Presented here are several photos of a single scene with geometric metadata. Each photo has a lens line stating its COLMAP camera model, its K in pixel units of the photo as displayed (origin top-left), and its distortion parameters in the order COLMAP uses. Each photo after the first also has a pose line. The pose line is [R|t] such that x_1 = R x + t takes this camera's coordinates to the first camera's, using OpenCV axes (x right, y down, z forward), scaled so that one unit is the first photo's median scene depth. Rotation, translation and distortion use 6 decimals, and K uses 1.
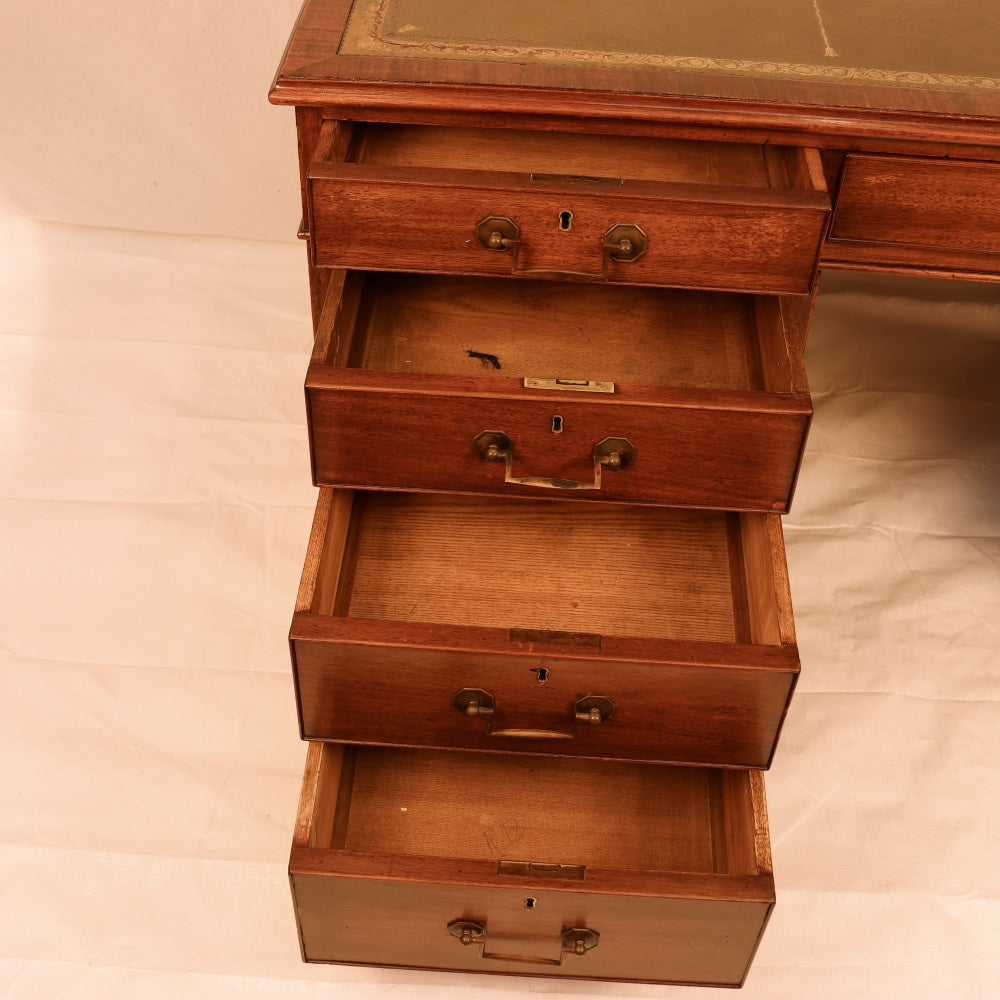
lens RADIAL K [[1371.8, 0, 497.6], [0, 1371.8, 497.8], [0, 0, 1]] dist [-0.152909, 0.184810]
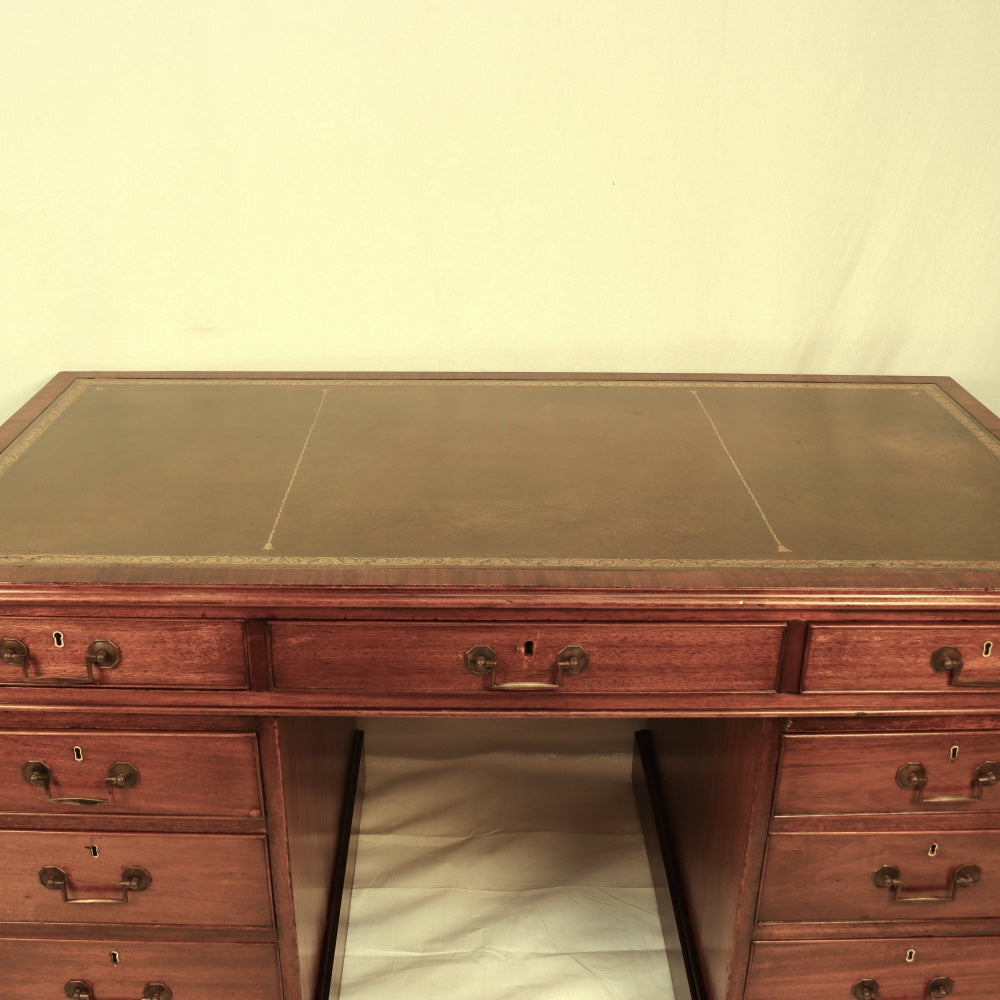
lens RADIAL K [[1225.5, 0, 495.6], [0, 1225.5, 500.3], [0, 0, 1]] dist [-0.177935, 0.148532]
pose [[0.997266, -0.045211, 0.058447, 0.399801], [0.063885, 0.925013, -0.374525, 0.081675], [-0.037131, 0.377235, 0.925373, -0.114025]]
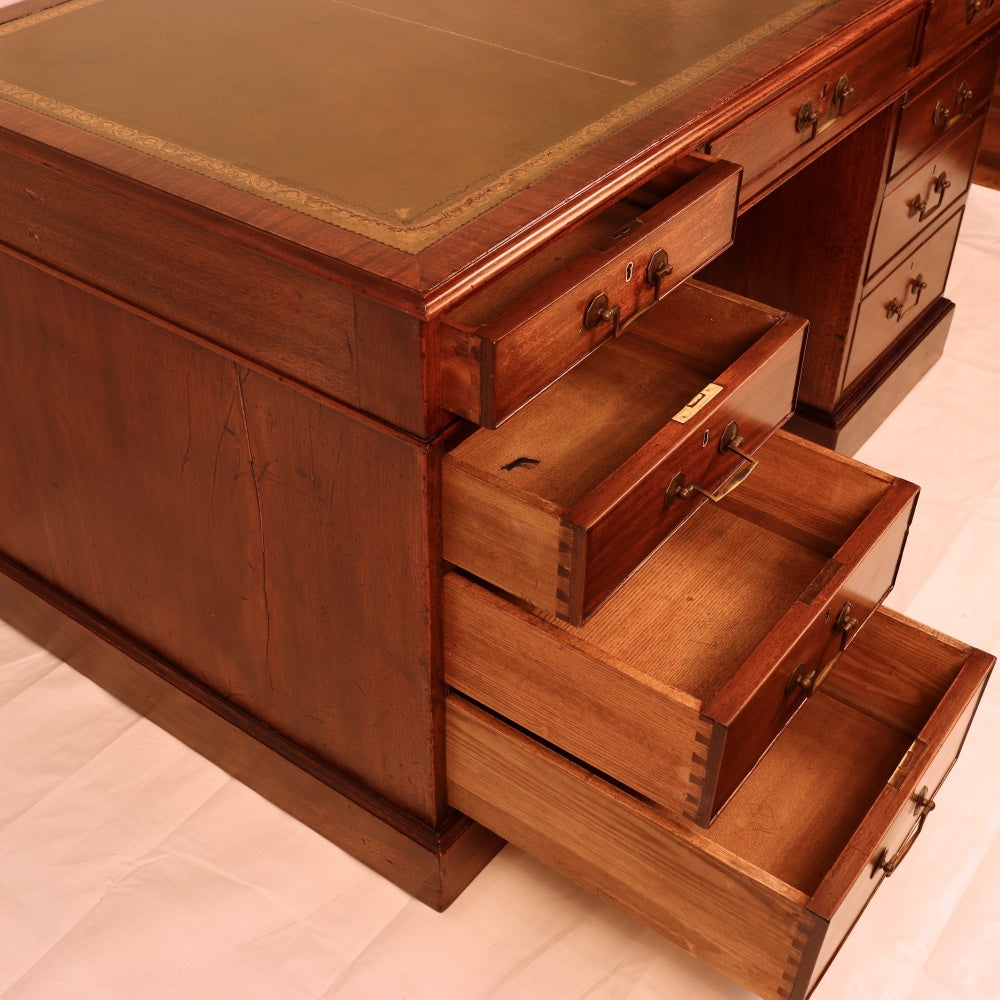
lens RADIAL K [[1371.8, 0, 497.6], [0, 1371.8, 497.8], [0, 0, 1]] dist [-0.152909, 0.184810]
pose [[0.553587, -0.543462, 0.631024, -0.770758], [0.584384, 0.793344, 0.170588, -0.312031], [-0.593327, 0.274325, 0.756775, 0.263915]]
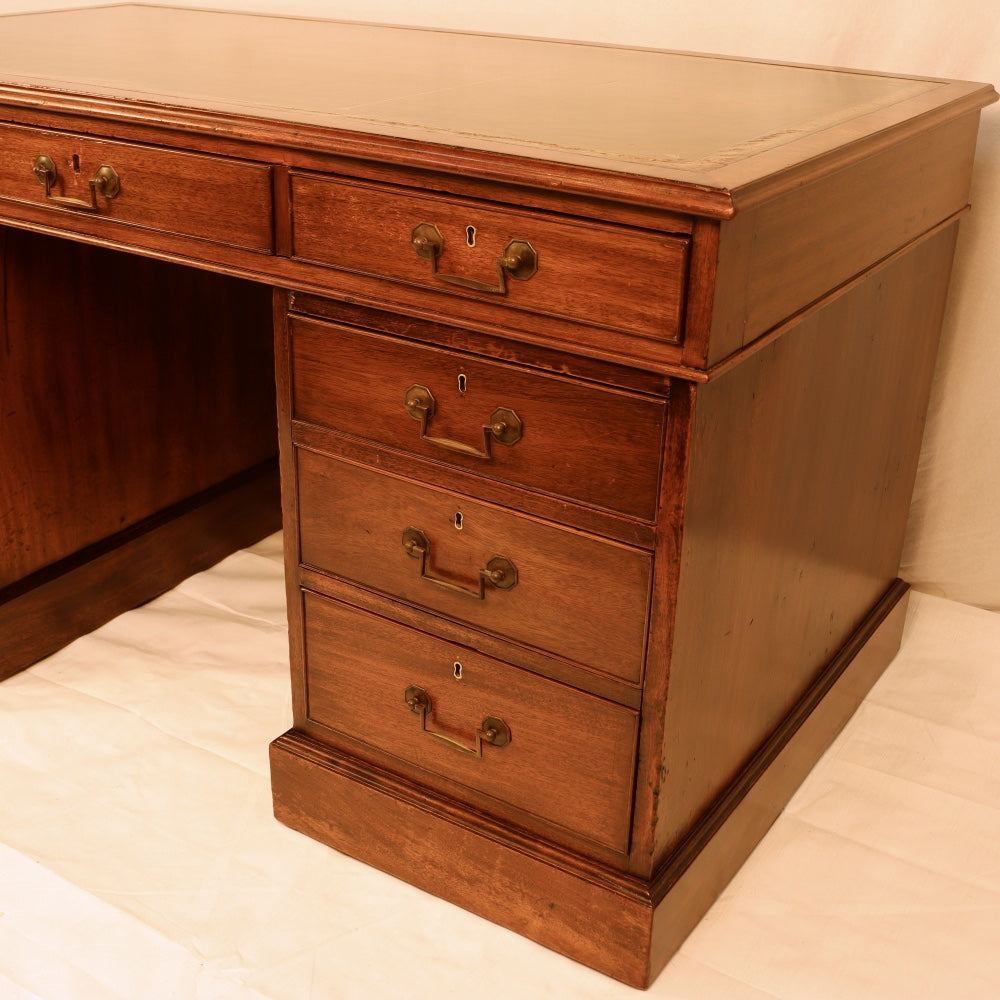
lens RADIAL K [[1371.8, 0, 497.6], [0, 1371.8, 497.8], [0, 0, 1]] dist [-0.152909, 0.184810]
pose [[0.868543, 0.199508, -0.453684, 1.448291], [-0.345935, 0.899561, -0.266681, 0.259421], [0.354911, 0.388569, 0.850325, 0.188500]]
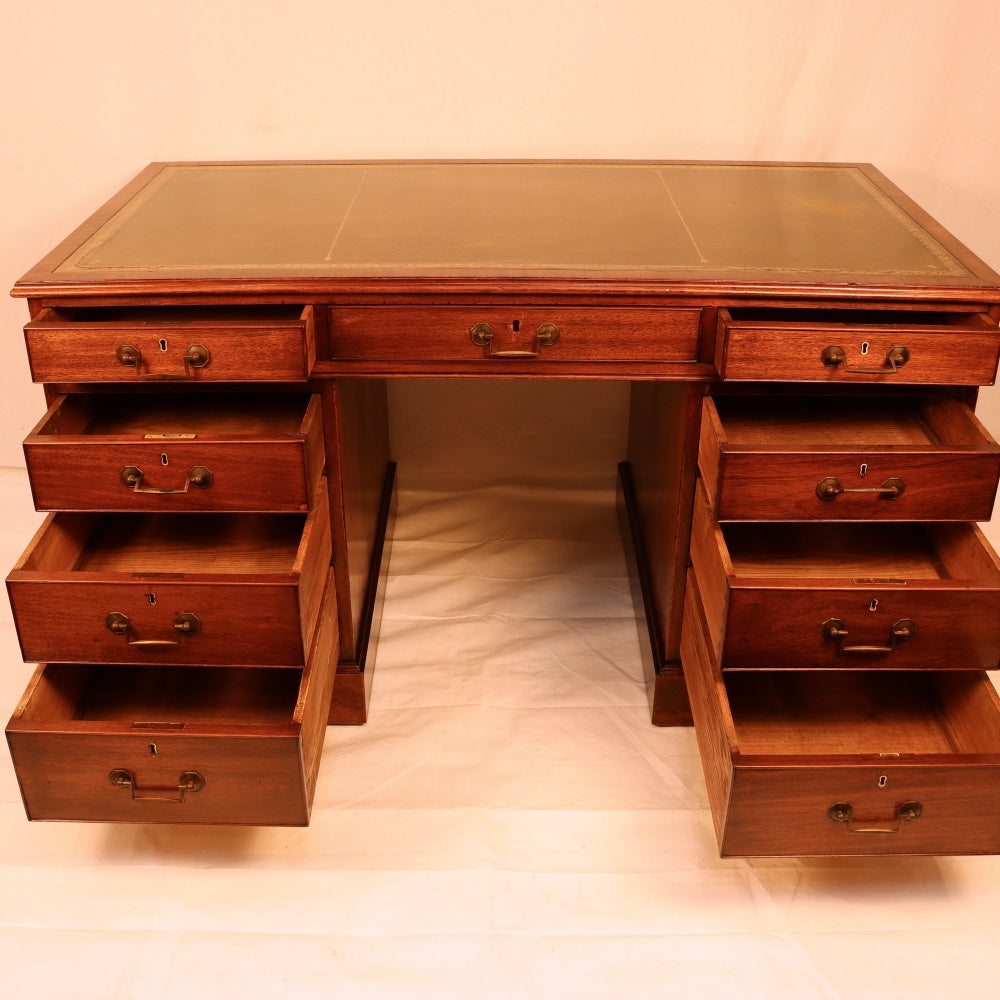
lens RADIAL K [[1225.5, 0, 495.6], [0, 1225.5, 500.3], [0, 0, 1]] dist [-0.177935, 0.148532]
pose [[0.998264, -0.050627, 0.030099, 0.405339], [0.057021, 0.958710, -0.278609, 0.439023], [-0.014752, 0.279842, 0.959933, -0.463448]]
